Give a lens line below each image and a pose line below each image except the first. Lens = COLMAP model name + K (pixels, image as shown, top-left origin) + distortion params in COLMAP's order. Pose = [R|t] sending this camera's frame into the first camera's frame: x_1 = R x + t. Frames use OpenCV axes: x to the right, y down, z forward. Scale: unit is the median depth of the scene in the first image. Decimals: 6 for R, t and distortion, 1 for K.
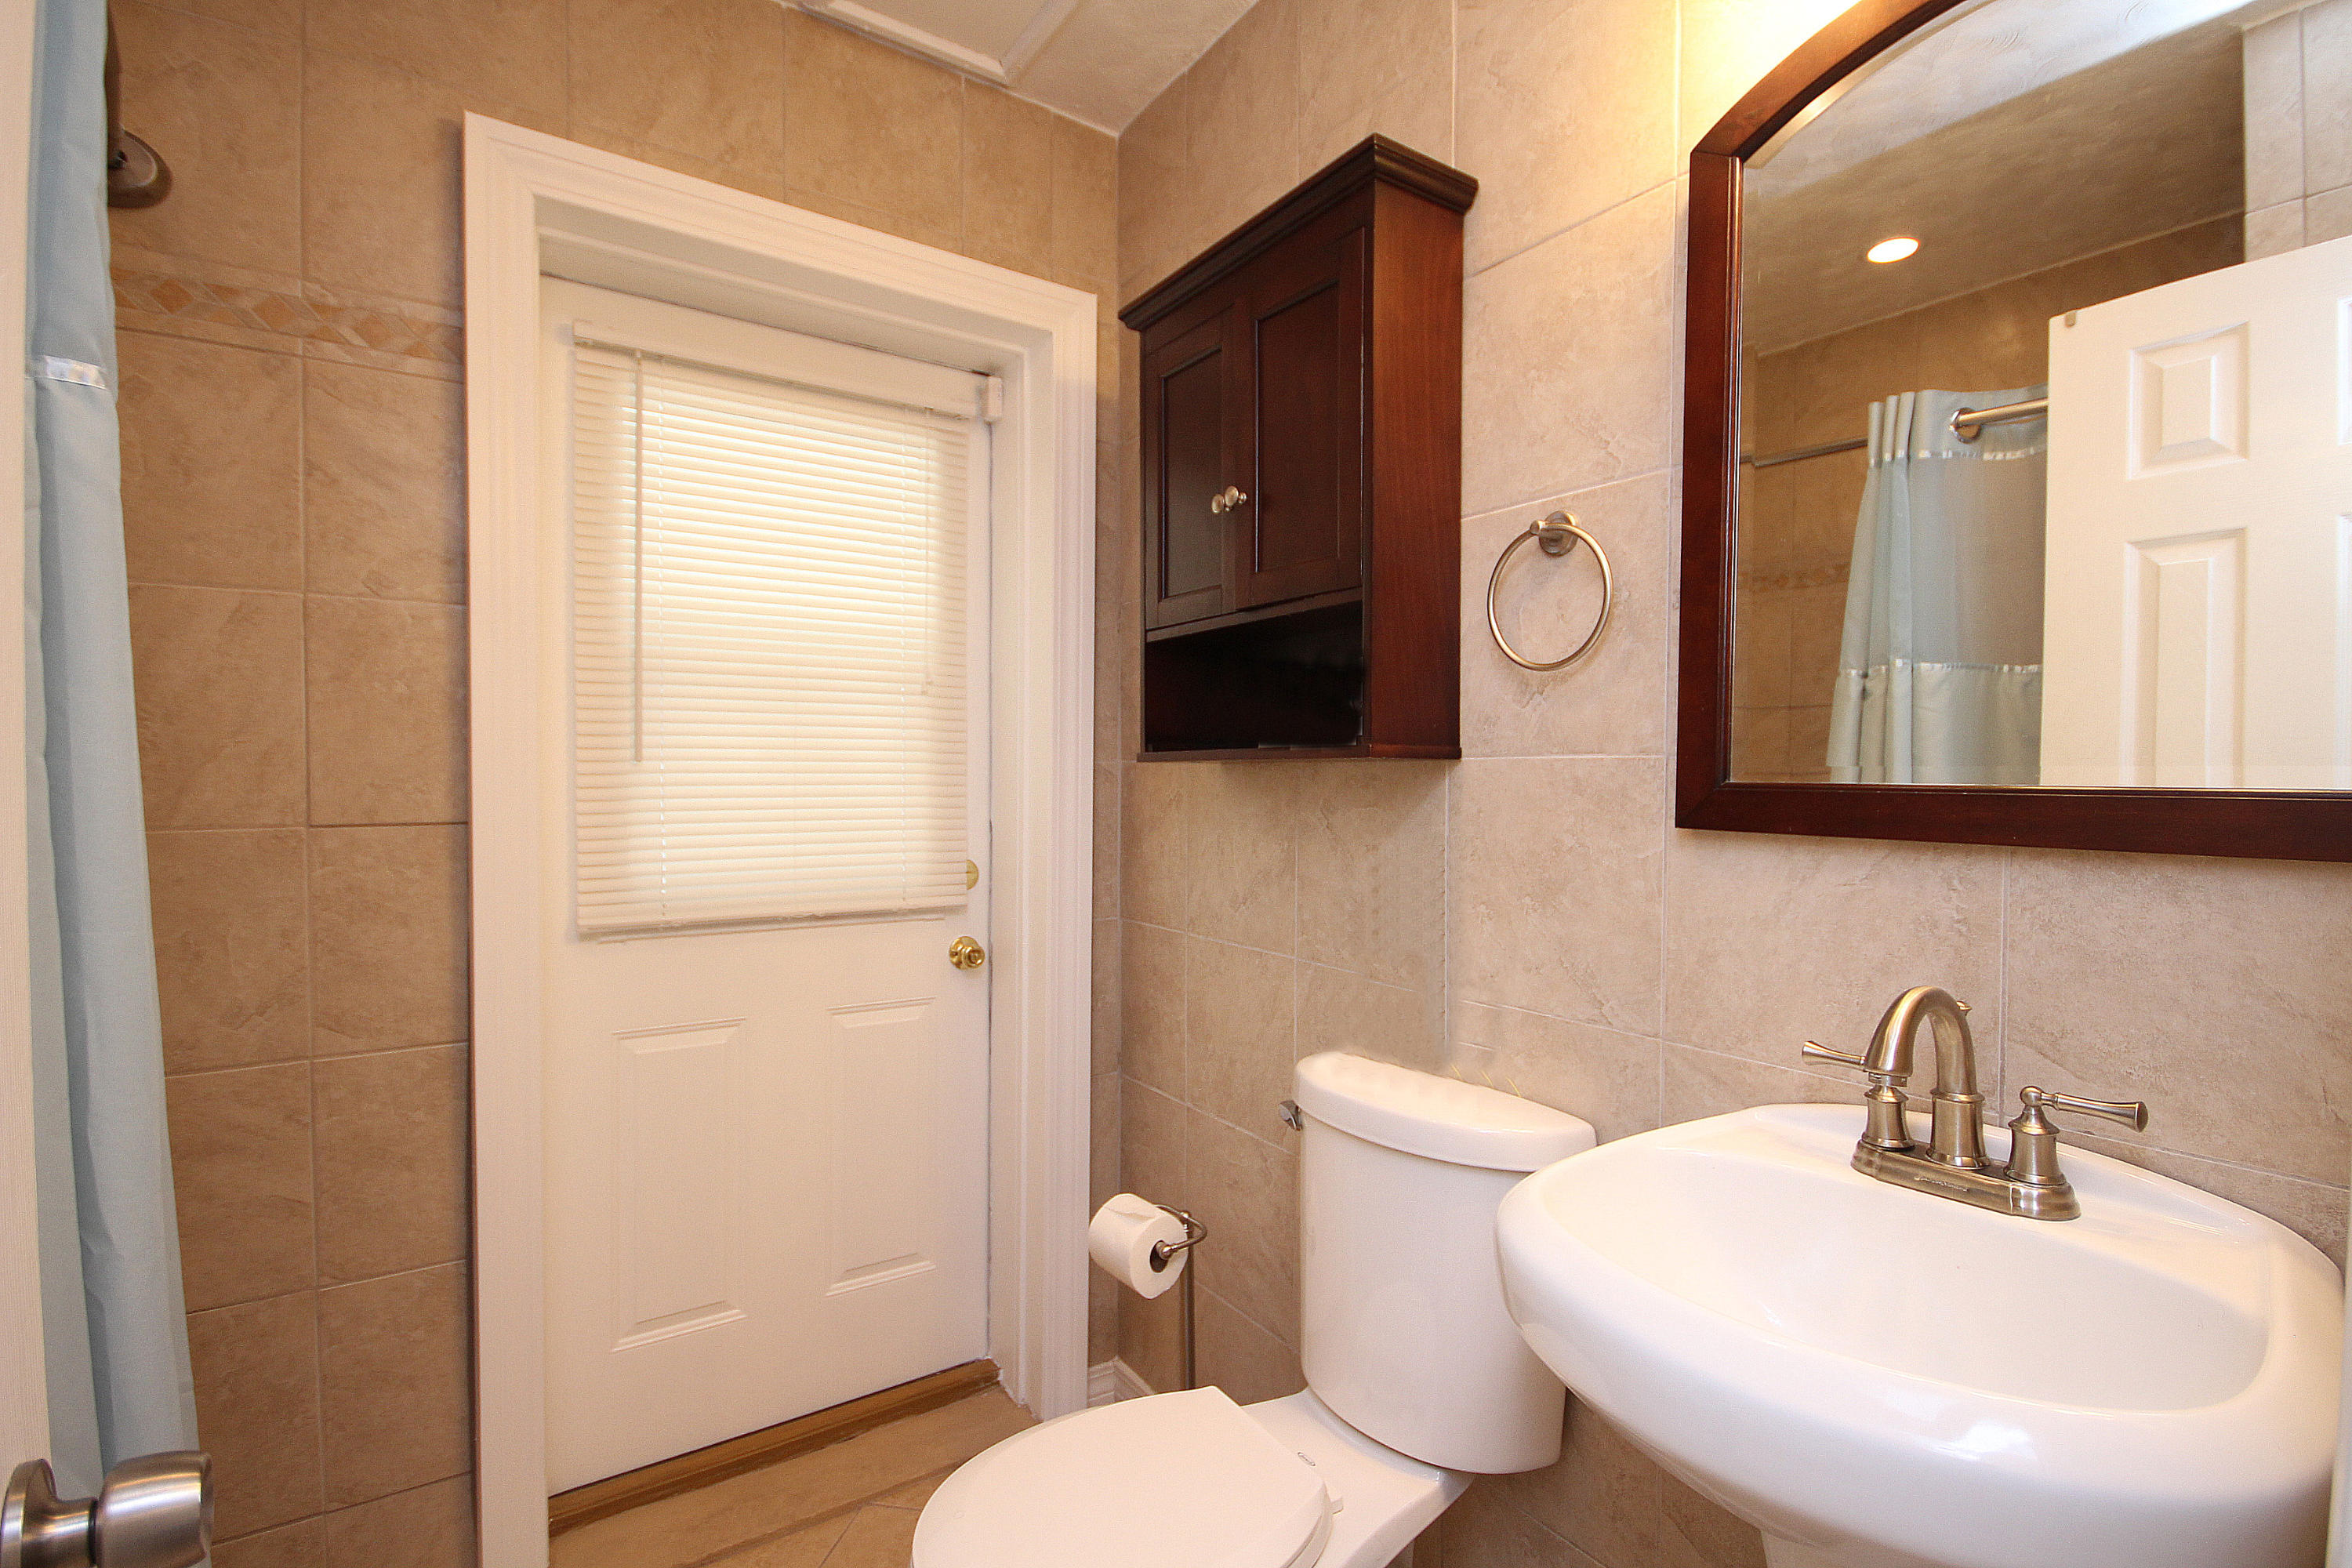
lens RADIAL K [[1079.3, 0, 1175.4], [0, 1079.3, 796.5], [0, 0, 1]] dist [0.000713, -0.006716]
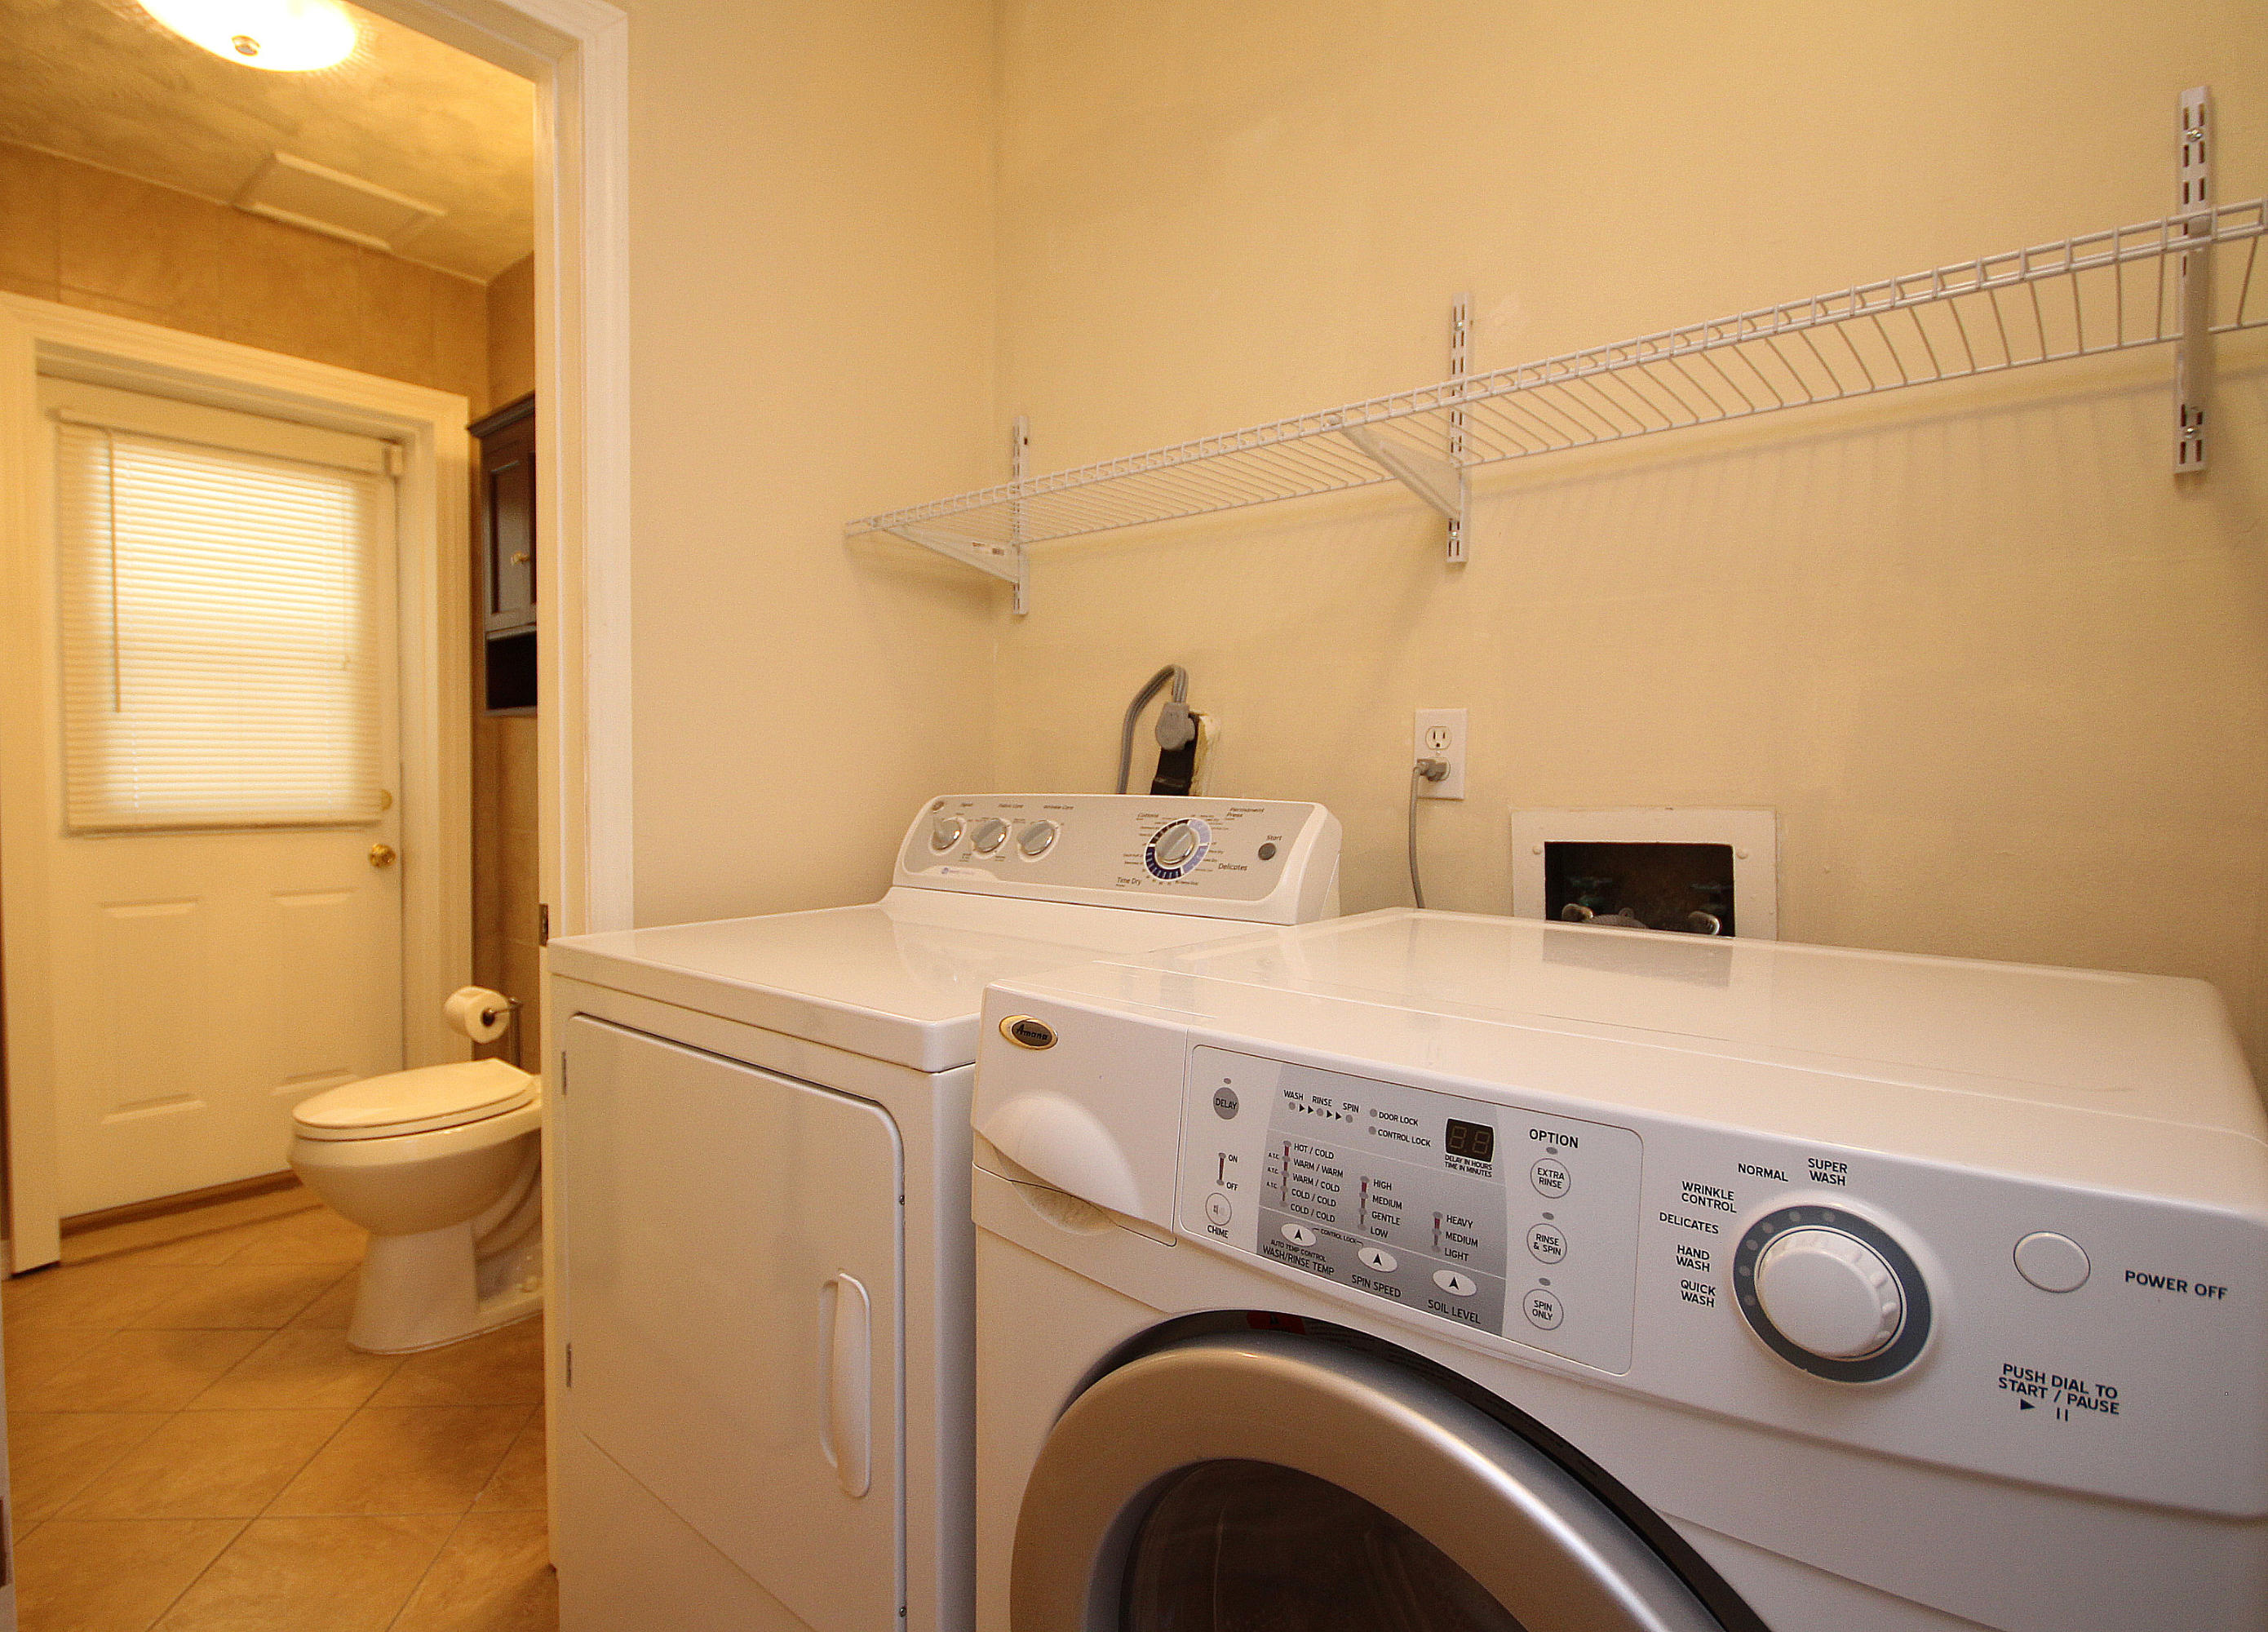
lens RADIAL K [[1112.7, 0, 989.0], [0, 1112.7, 817.0], [0, 0, 1]] dist [0.000552, -0.000814]
pose [[0.974597, -0.004167, 0.223926, 0.297093], [-0.001625, 0.999669, 0.025677, 0.066097], [-0.223959, -0.025388, 0.974268, -0.689990]]
